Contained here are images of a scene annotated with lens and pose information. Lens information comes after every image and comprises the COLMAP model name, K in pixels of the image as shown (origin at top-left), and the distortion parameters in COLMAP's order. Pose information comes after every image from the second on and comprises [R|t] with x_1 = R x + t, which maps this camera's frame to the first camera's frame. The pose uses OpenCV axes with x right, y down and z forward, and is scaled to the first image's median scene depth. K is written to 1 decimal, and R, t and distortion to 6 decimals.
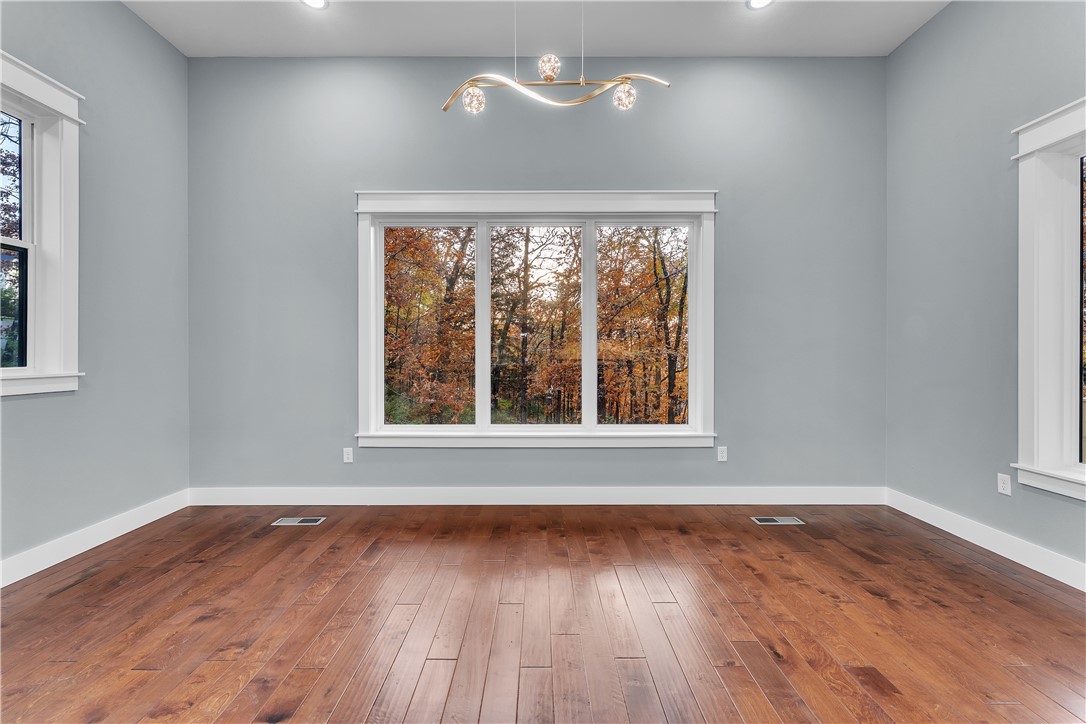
lens RADIAL K [[442.2, 0, 539.9], [0, 442.2, 352.3], [0, 0, 1]] dist [0.000719, -0.000007]
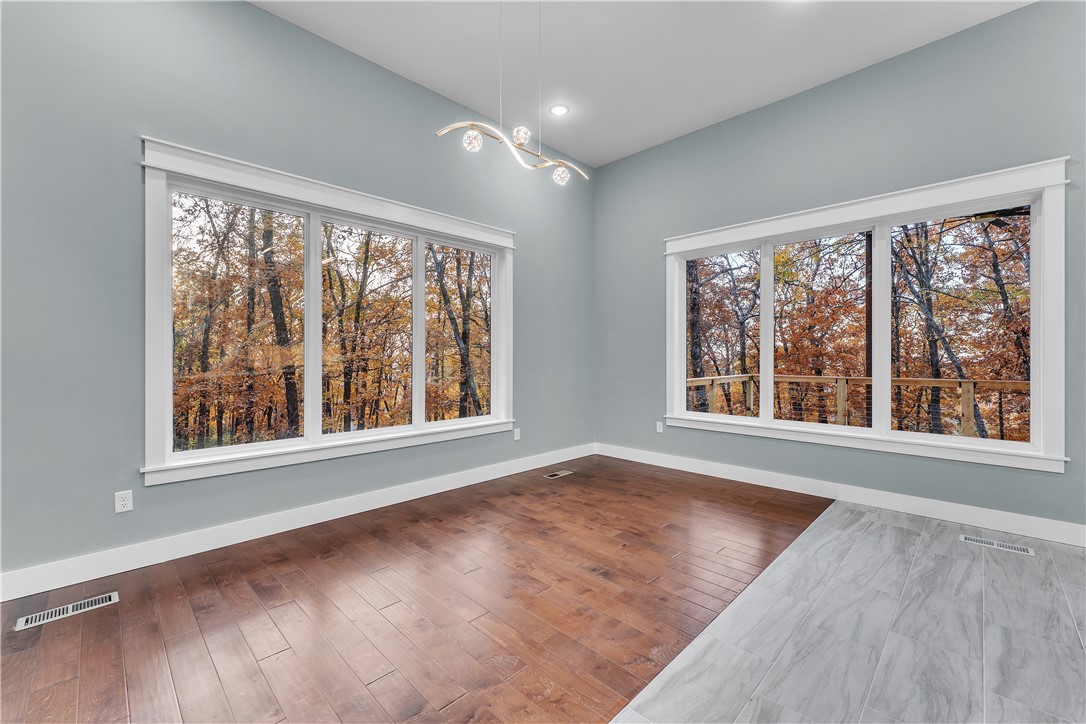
lens RADIAL K [[441.4, 0, 539.5], [0, 441.4, 356.1], [0, 0, 1]] dist [-0.002164, -0.000310]
pose [[0.711051, 0.000689, 0.703140, -0.558317], [0.000922, 0.999998, -0.001911, 0.000985], [-0.703140, 0.002007, 0.711049, 0.031150]]
